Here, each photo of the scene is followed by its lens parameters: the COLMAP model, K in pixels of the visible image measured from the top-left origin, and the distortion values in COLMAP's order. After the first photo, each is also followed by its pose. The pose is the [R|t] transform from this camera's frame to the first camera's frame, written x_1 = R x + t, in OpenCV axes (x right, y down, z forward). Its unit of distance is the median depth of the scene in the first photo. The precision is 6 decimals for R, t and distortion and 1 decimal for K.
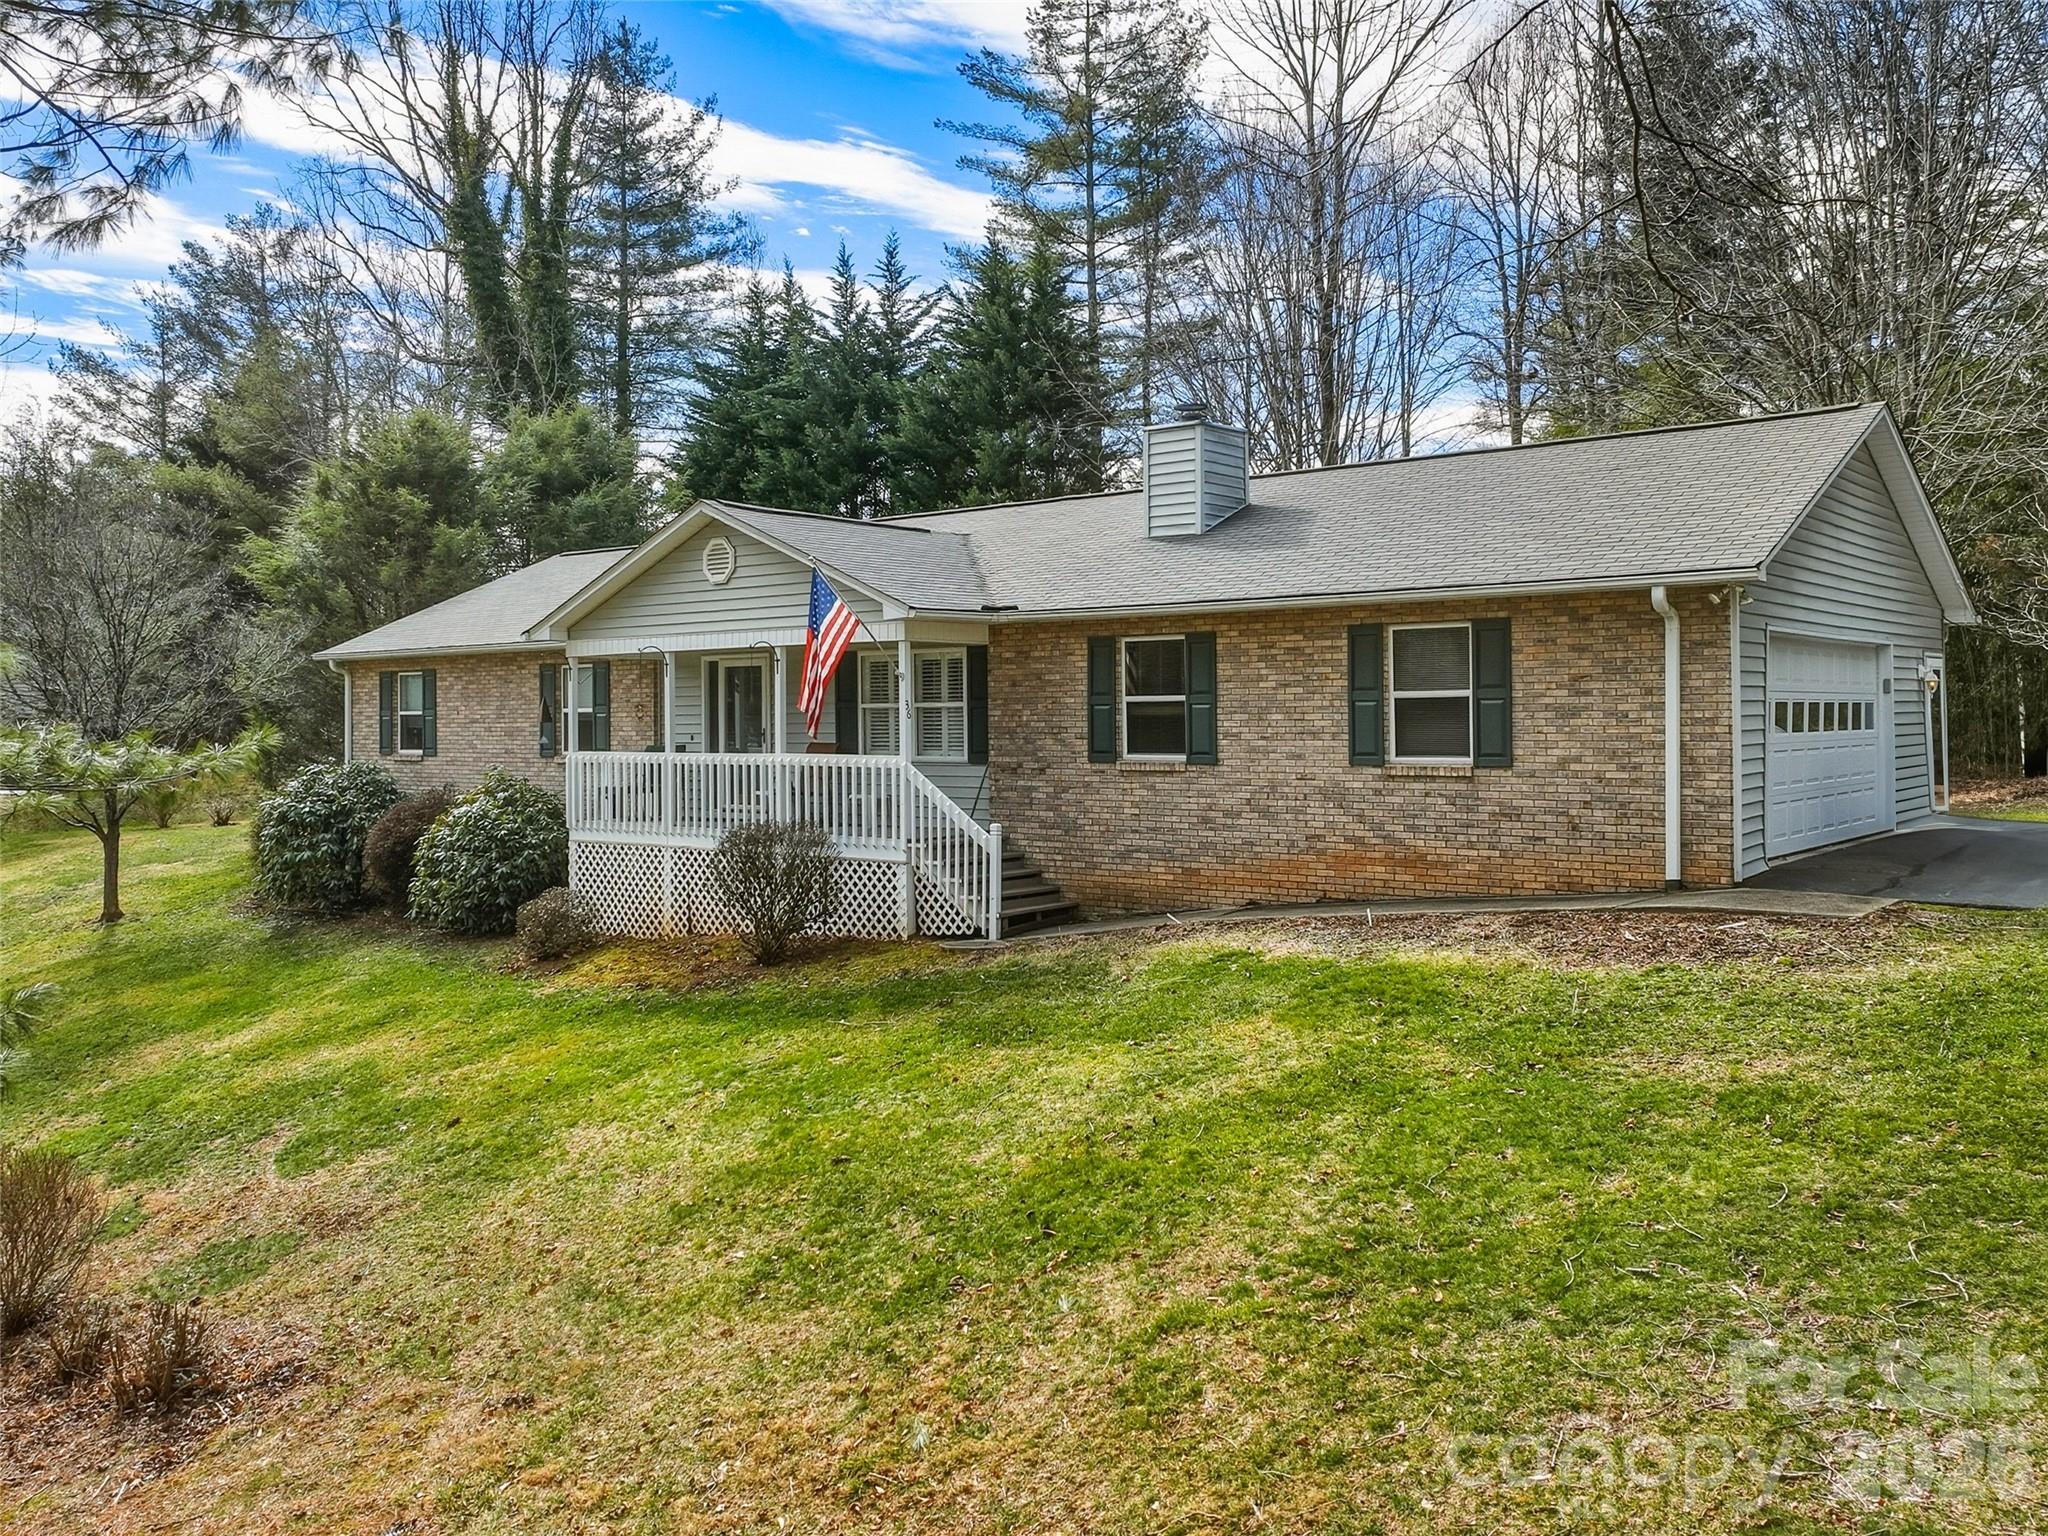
lens RADIAL K [[1483.9, 0, 1027.2], [0, 1483.9, 701.0], [0, 0, 1]] dist [0.000778, 0.000386]
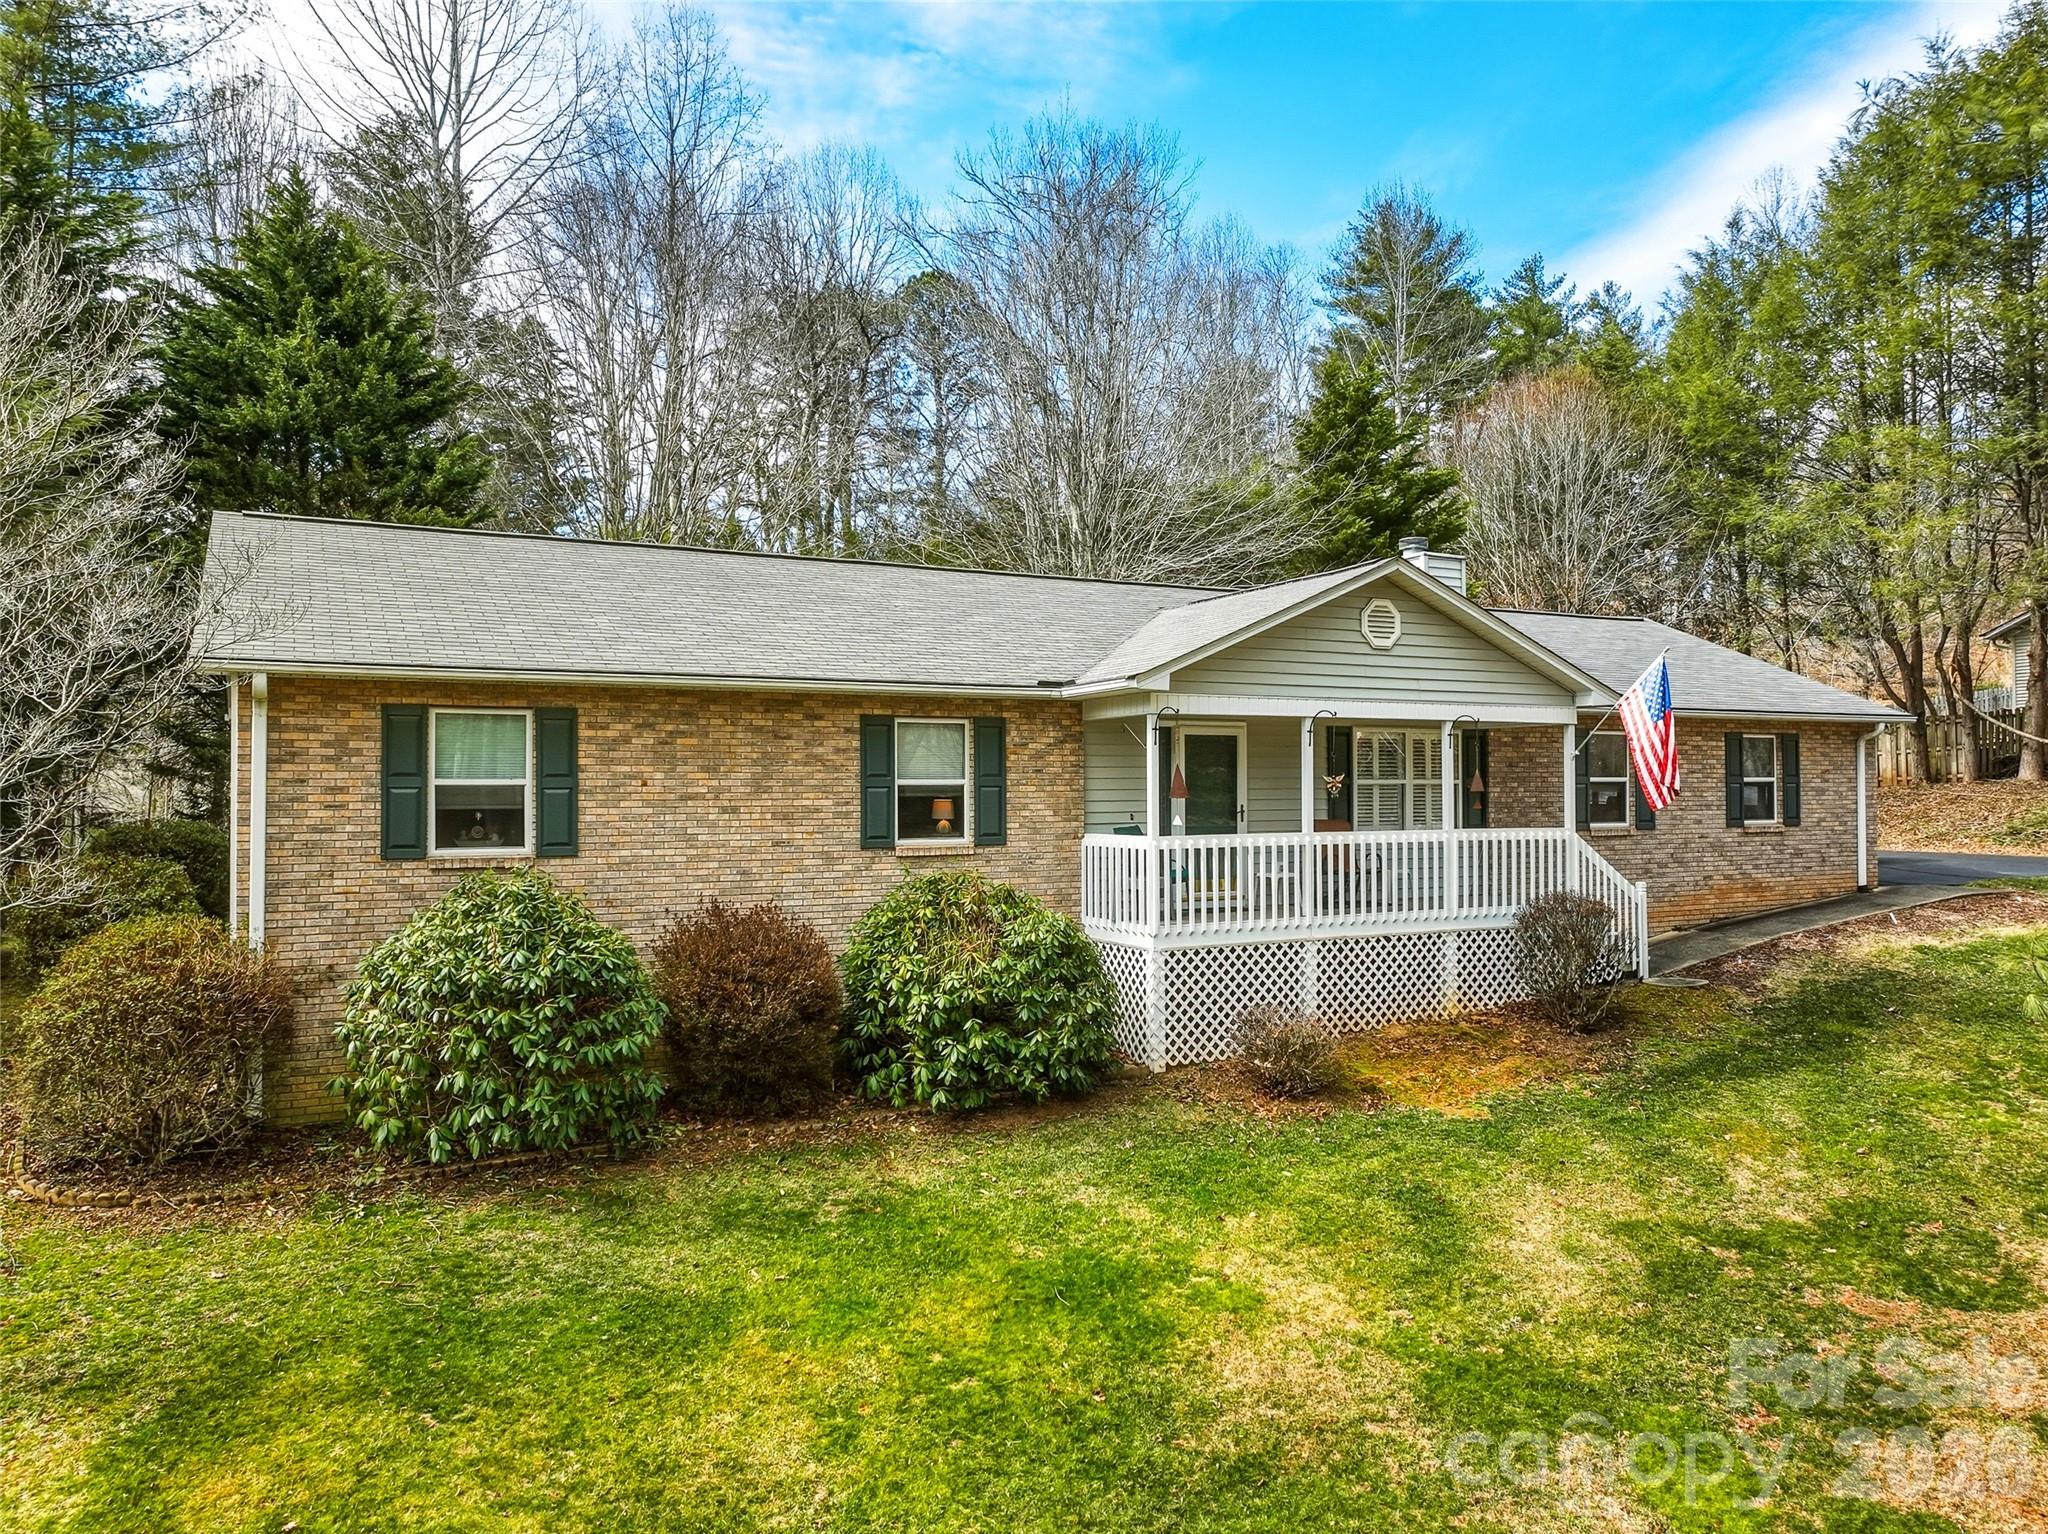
lens RADIAL K [[1413.2, 0, 1024.0], [0, 1413.2, 767.0], [0, 0, 1]] dist [0.000183, 0.002068]
pose [[0.445555, 0.025870, 0.894881, -1.092200], [-0.006512, 0.999650, -0.025656, 0.019574], [-0.895231, 0.005604, 0.445567, 0.801689]]
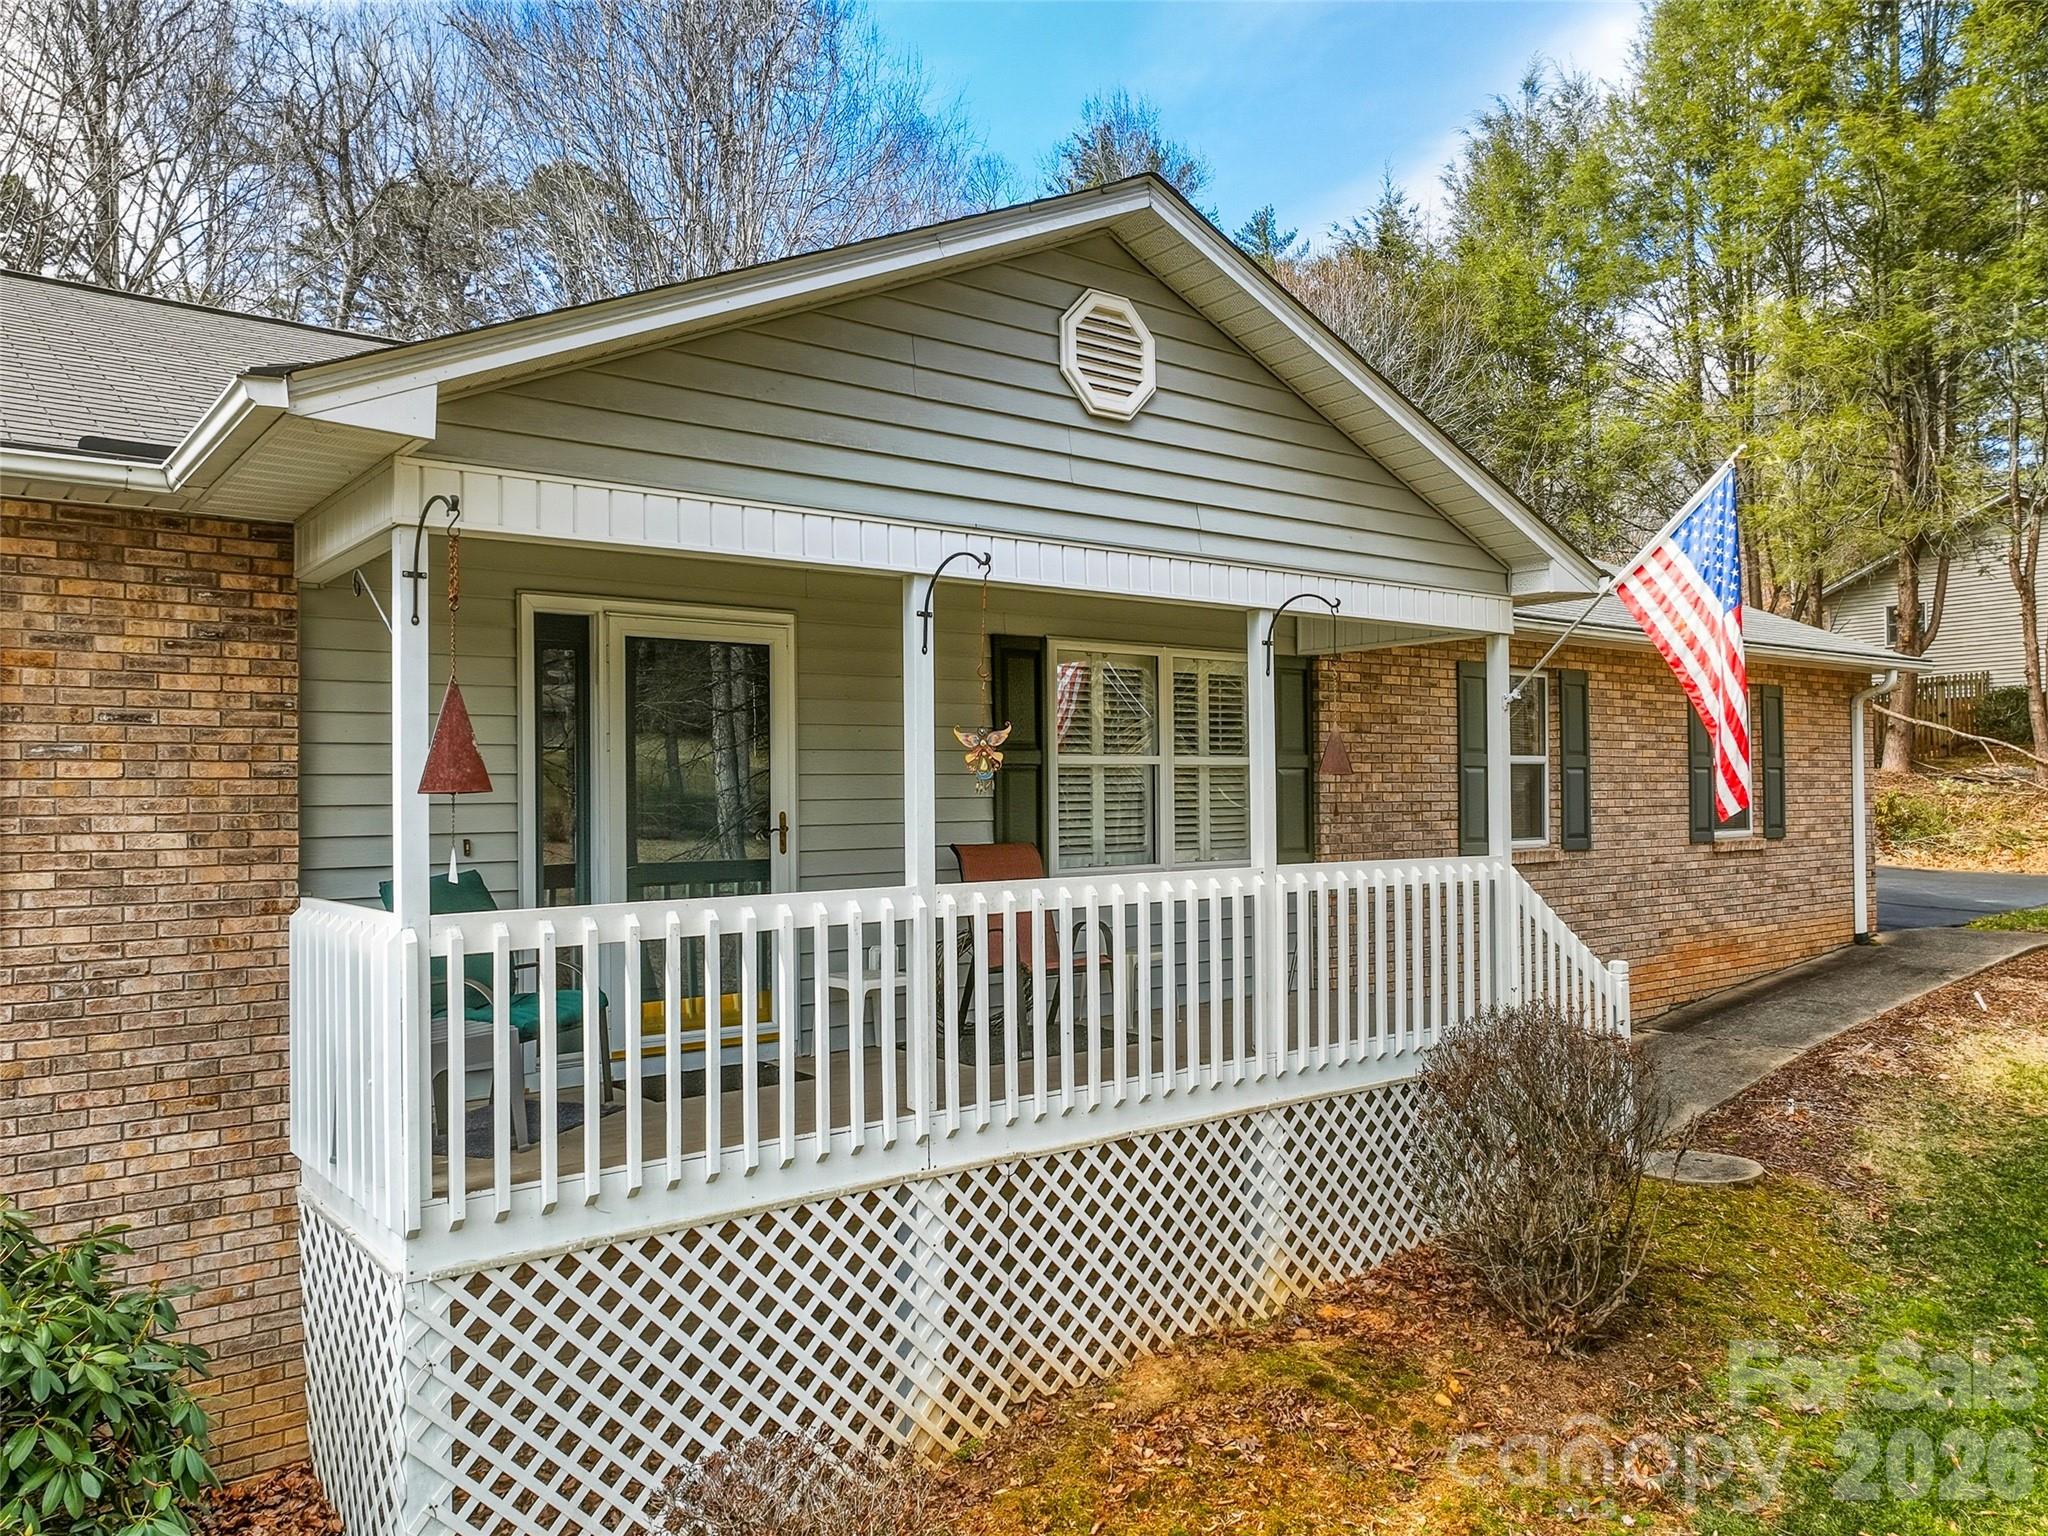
lens RADIAL K [[1442.9, 0, 1001.6], [0, 1442.9, 776.3], [0, 0, 1]] dist [0.001094, 0.003380]
pose [[0.281886, 0.022140, 0.959192, -0.556529], [0.001659, 0.999721, -0.023562, 0.019202], [-0.959446, 0.008233, 0.281771, 0.919749]]
